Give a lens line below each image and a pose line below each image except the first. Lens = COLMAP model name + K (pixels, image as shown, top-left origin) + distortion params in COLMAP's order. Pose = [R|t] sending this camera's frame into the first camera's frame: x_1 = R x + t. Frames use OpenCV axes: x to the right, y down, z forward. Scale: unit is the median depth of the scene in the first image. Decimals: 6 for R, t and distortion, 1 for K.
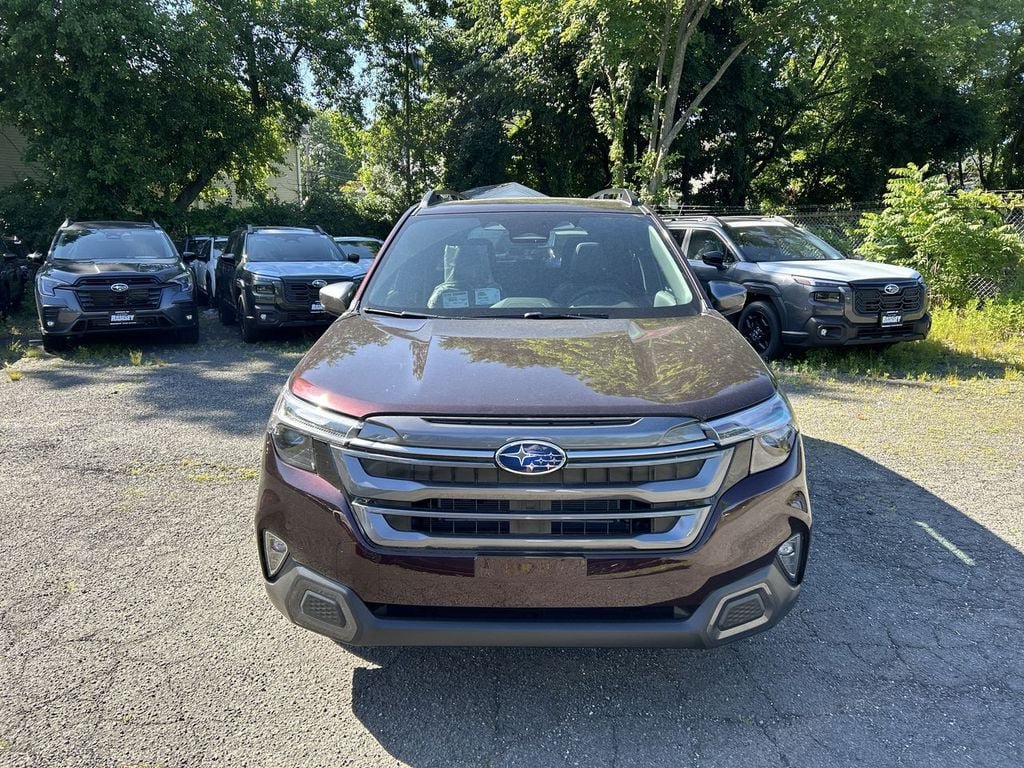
lens RADIAL K [[753.9, 0, 515.2], [0, 753.9, 382.2], [0, 0, 1]] dist [0.032749, -0.030814]
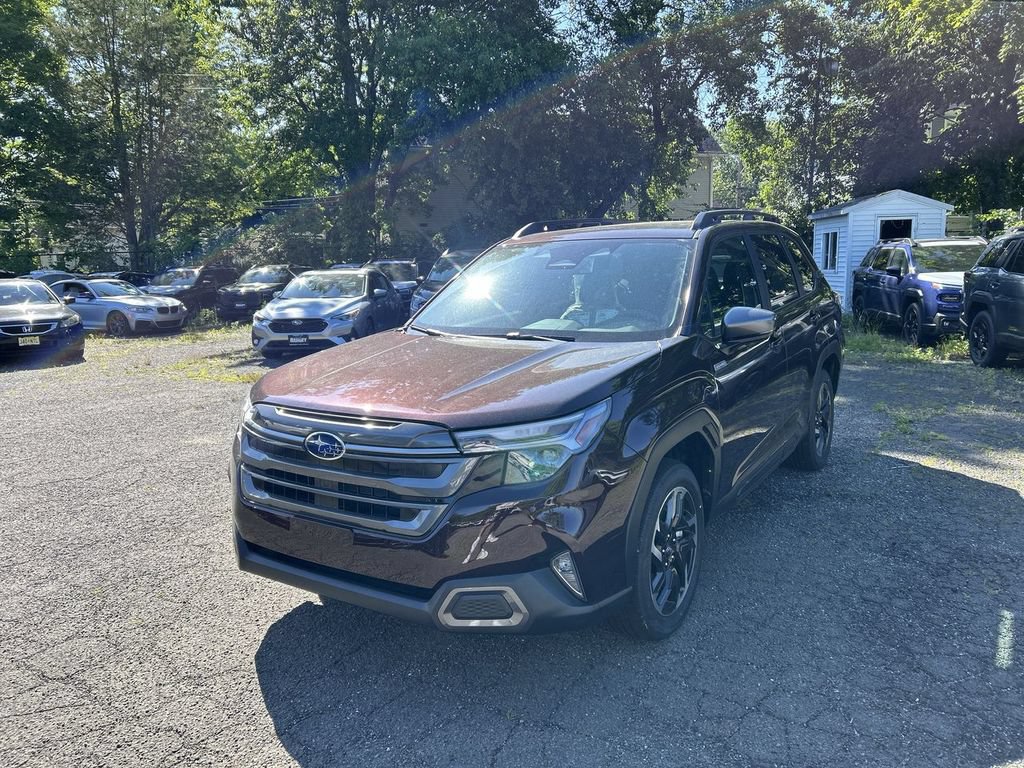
lens RADIAL K [[754.9, 0, 509.9], [0, 754.9, 385.8], [0, 0, 1]] dist [0.034898, -0.035448]
pose [[0.851805, 0.067385, -0.519507, 0.098201], [-0.076555, 0.997058, 0.003804, -0.002988], [0.518235, 0.036530, 0.854458, 0.007374]]
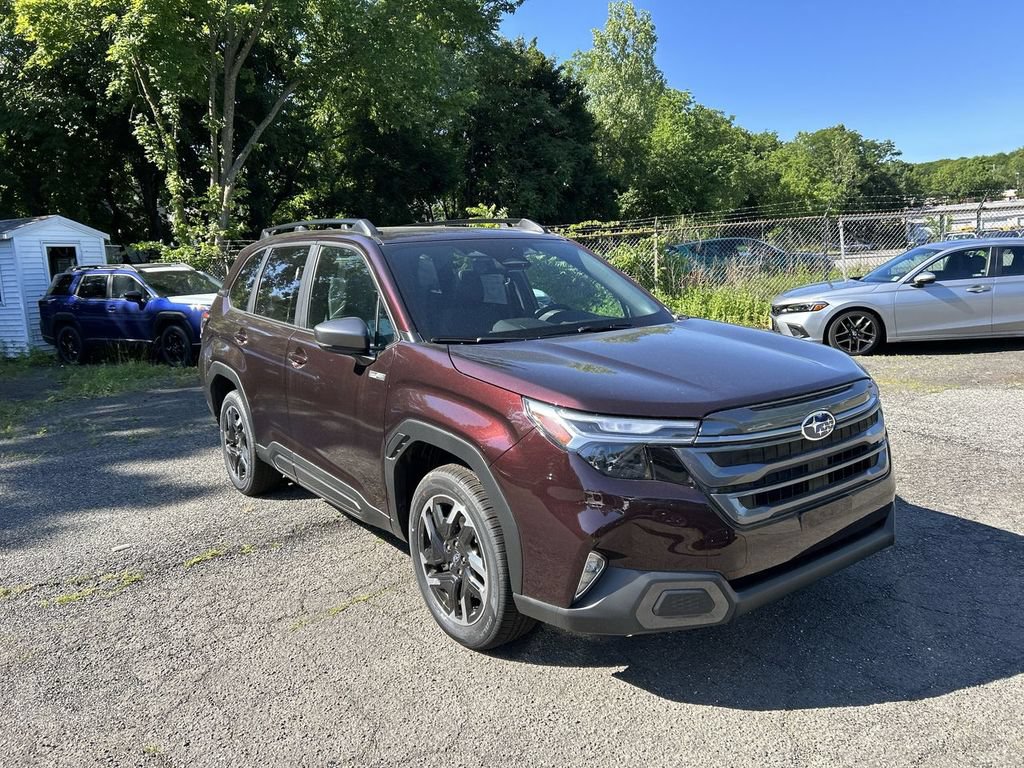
lens RADIAL K [[754.9, 0, 509.9], [0, 754.9, 385.8], [0, 0, 1]] dist [0.034898, -0.035448]
pose [[0.796246, -0.124676, 0.591986, -0.117915], [0.149584, 0.988724, 0.007035, -0.005387], [-0.586188, 0.082950, 0.805918, 0.028970]]
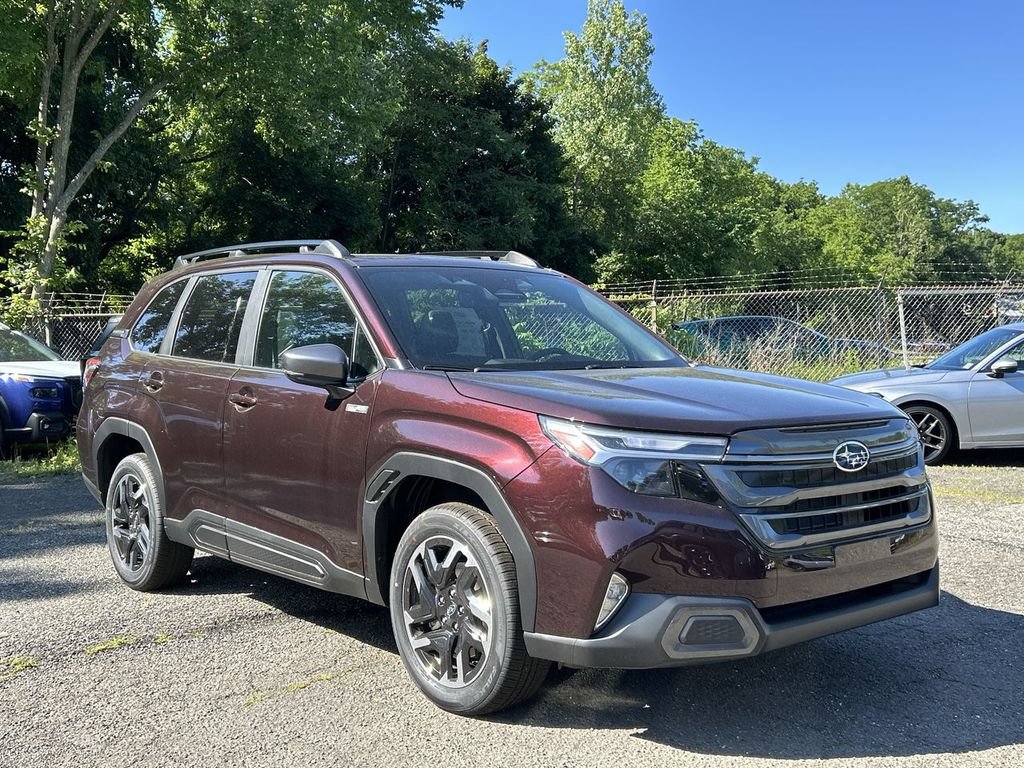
lens RADIAL K [[1122.7, 0, 503.2], [0, 1122.7, 386.3], [0, 0, 1]] dist [0.089748, -0.221863]
pose [[0.758397, -0.021792, 0.651428, -0.161360], [0.126422, 0.985379, -0.114218, 0.013127], [-0.639415, 0.168977, 0.750064, 0.000217]]
